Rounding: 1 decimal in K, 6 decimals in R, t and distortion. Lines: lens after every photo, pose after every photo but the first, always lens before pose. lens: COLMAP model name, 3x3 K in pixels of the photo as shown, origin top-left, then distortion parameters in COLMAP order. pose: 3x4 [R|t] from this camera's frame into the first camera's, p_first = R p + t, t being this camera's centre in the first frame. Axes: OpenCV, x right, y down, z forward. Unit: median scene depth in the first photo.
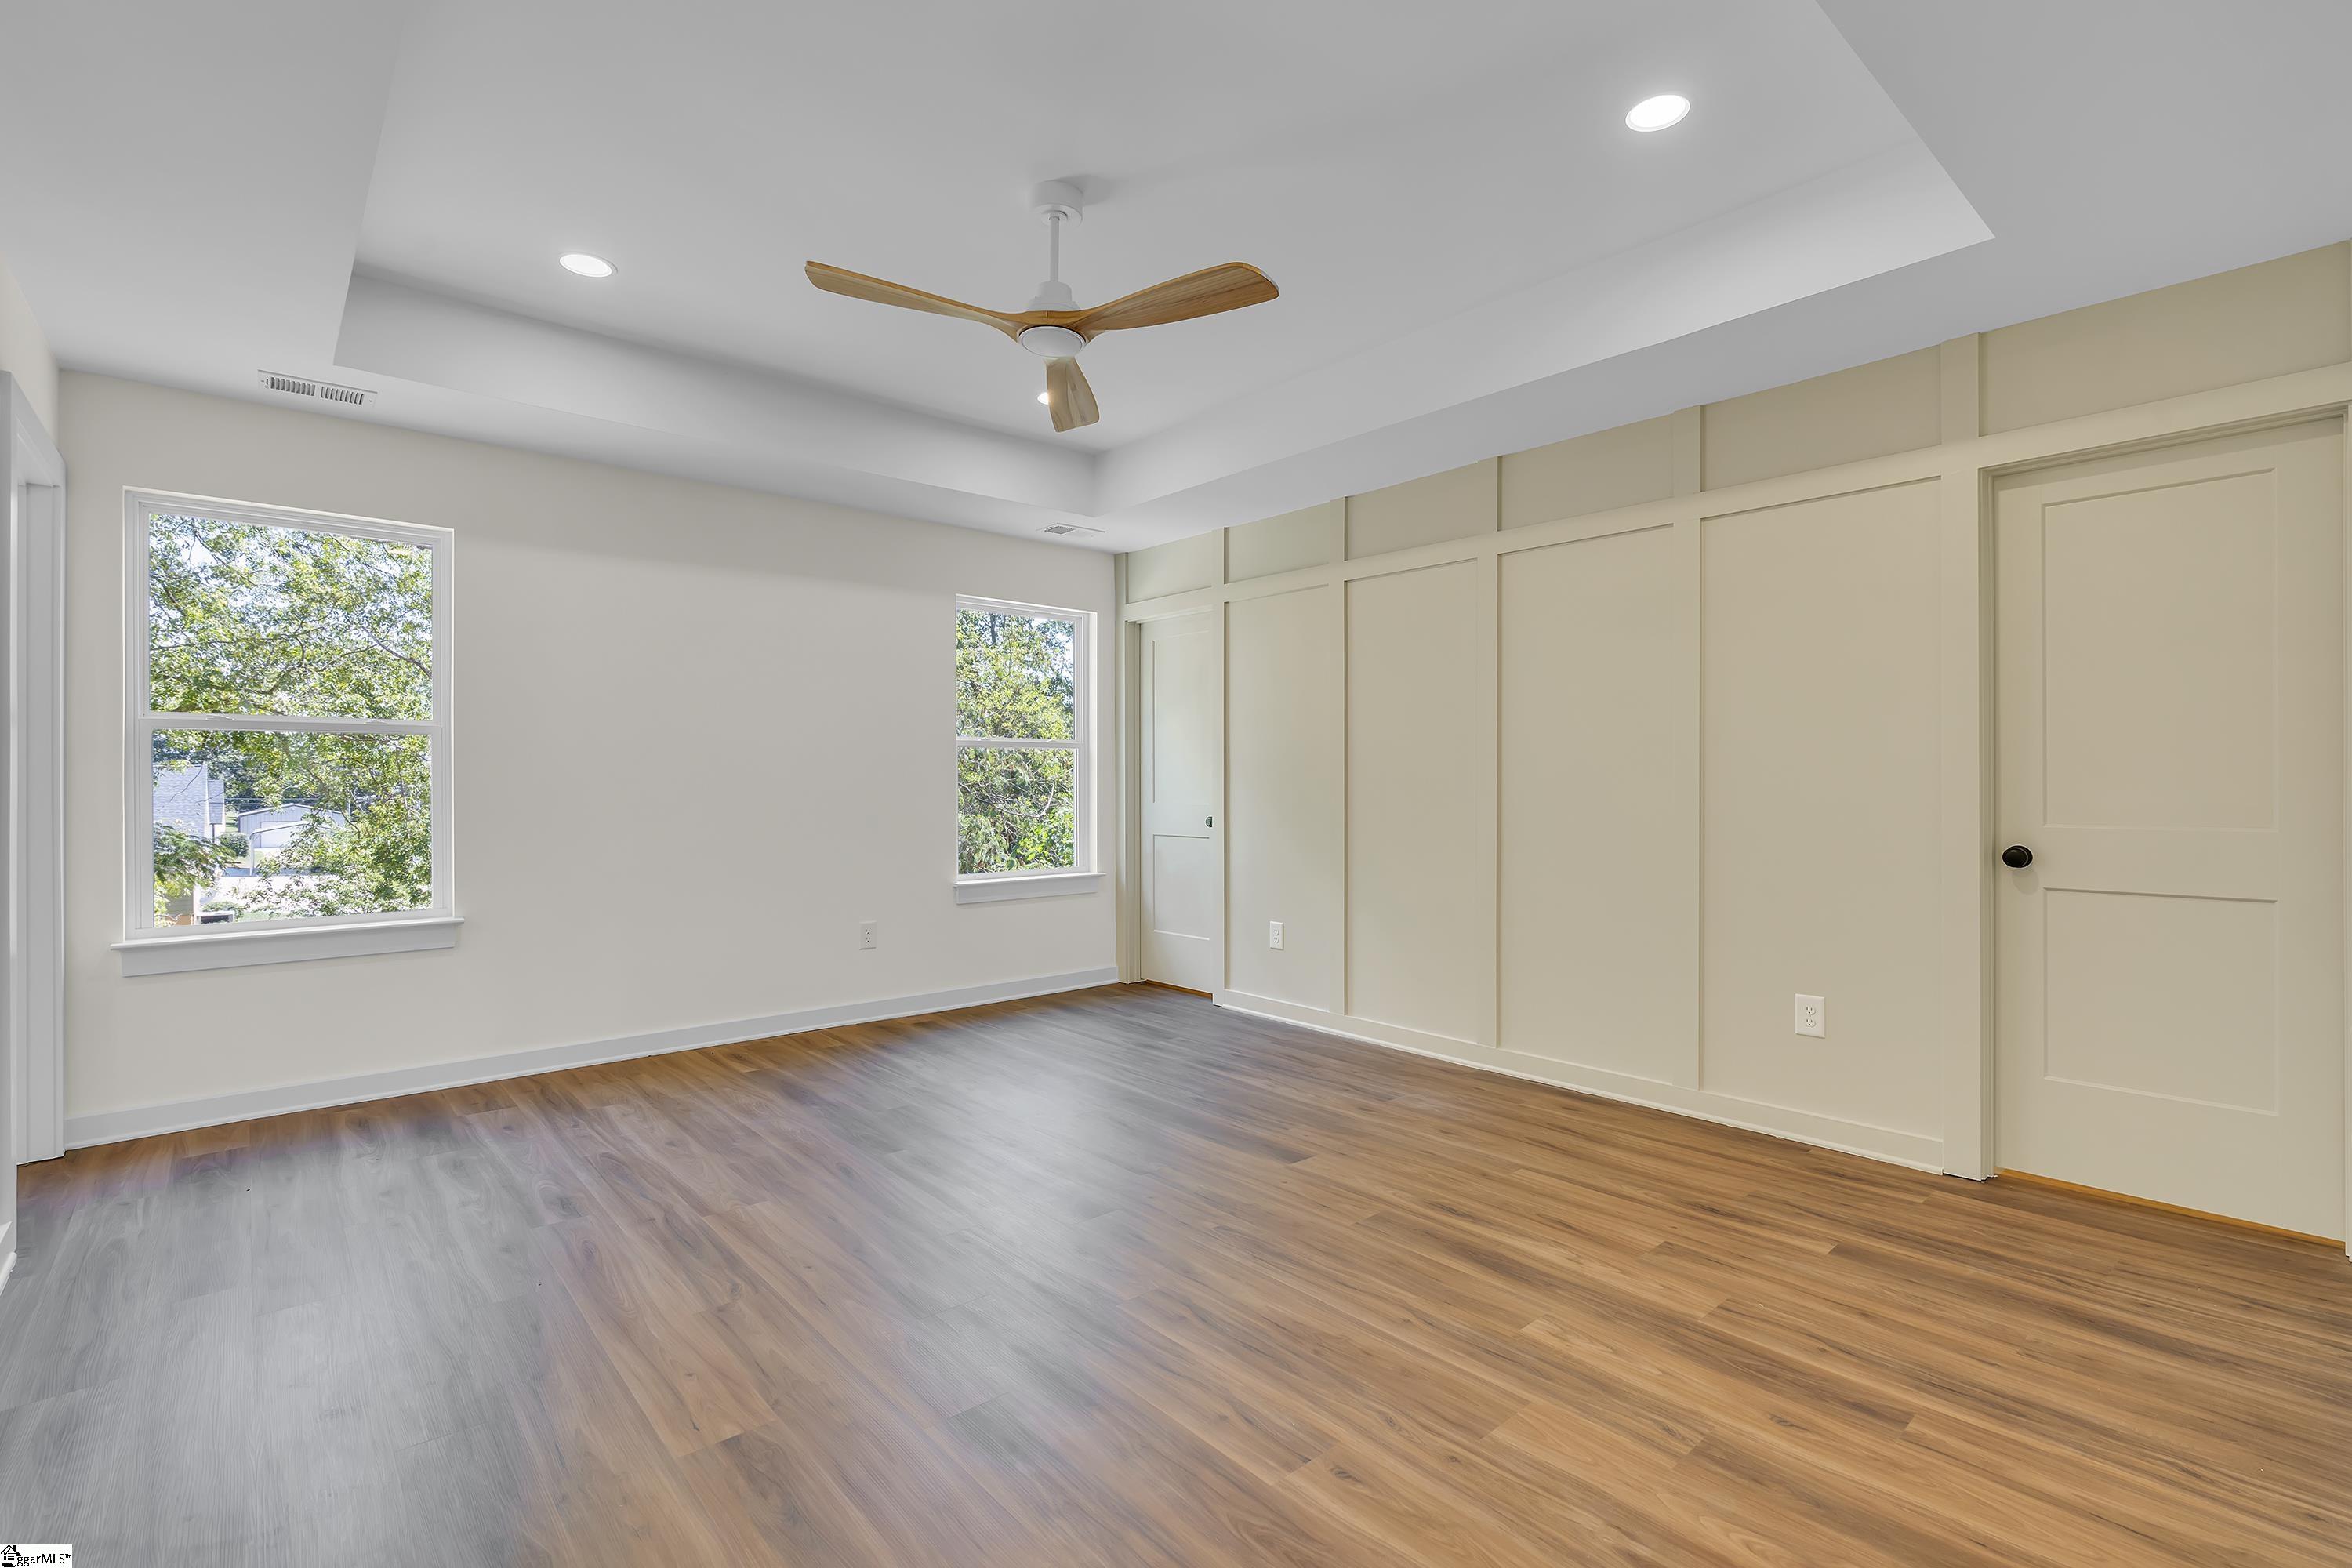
lens RADIAL K [[1054.5, 0, 1165.9], [0, 1054.5, 786.9], [0, 0, 1]] dist [-0.002091, -0.000317]
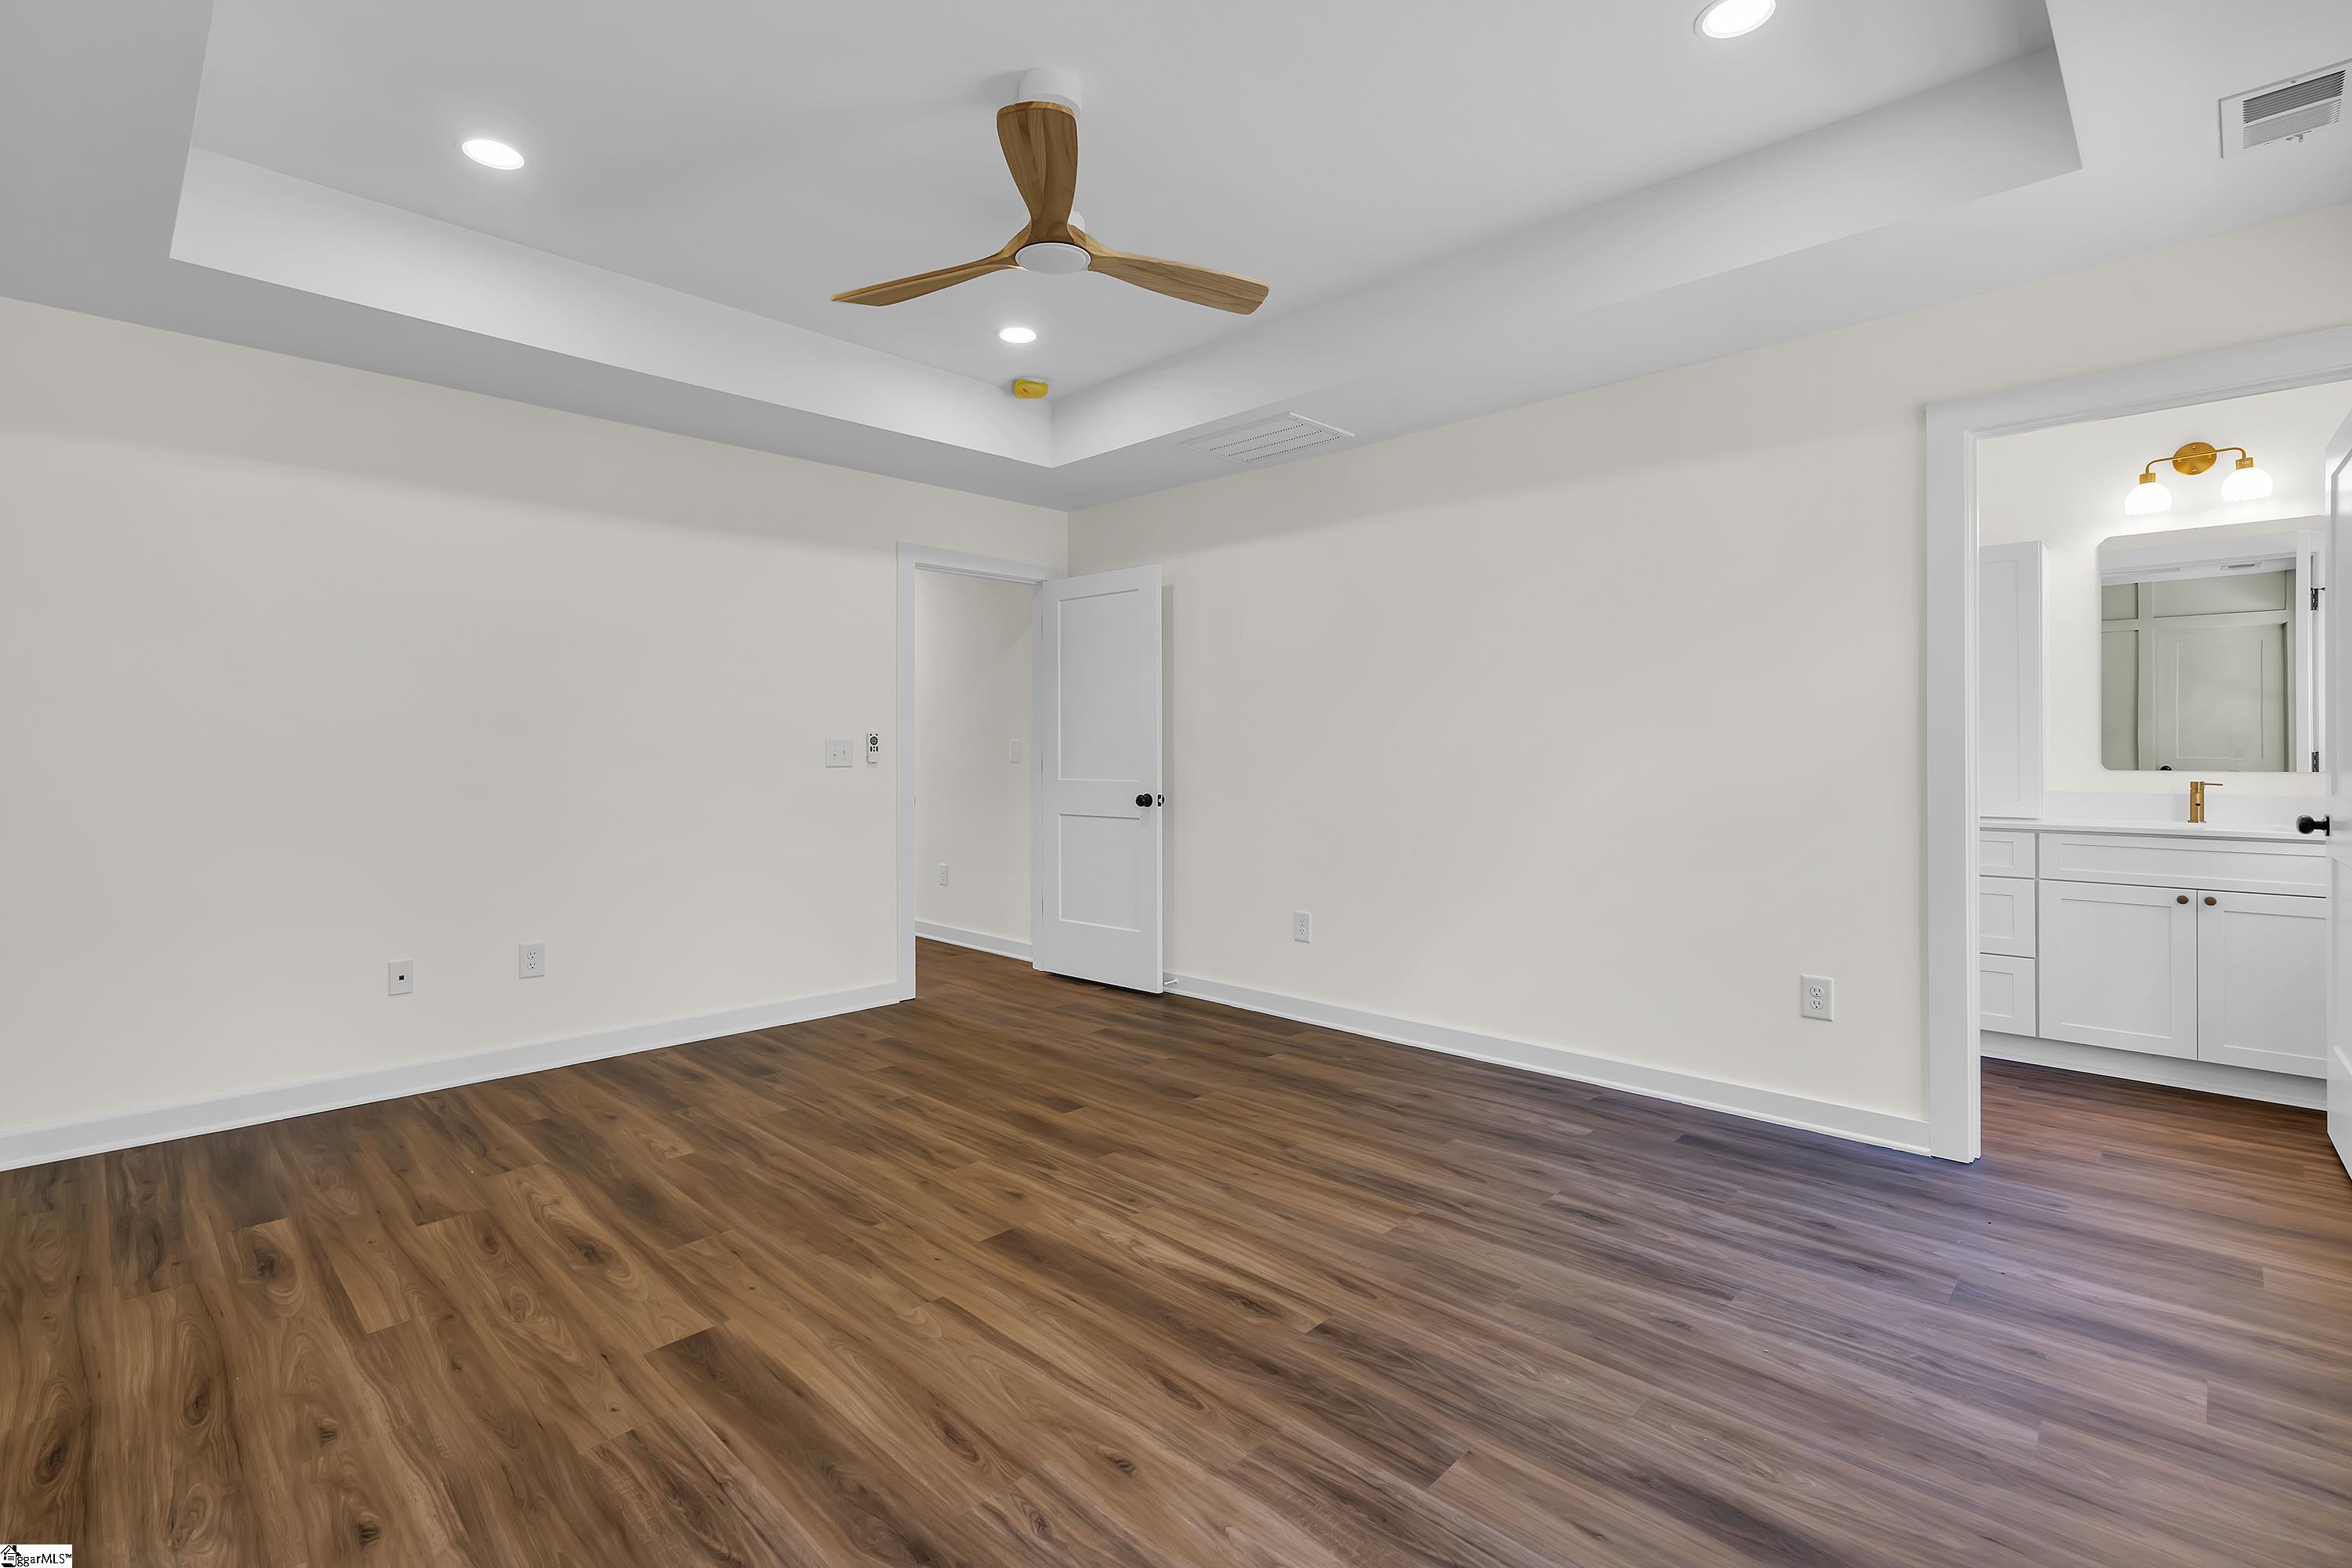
lens RADIAL K [[1074.0, 0, 1166.2], [0, 1074.0, 766.0], [0, 0, 1]] dist [-0.001321, -0.000390]
pose [[-0.996685, 0.004865, -0.081211, -0.130703], [0.003173, 0.999775, 0.020954, -0.014934], [0.081295, 0.020627, -0.996477, 1.905284]]
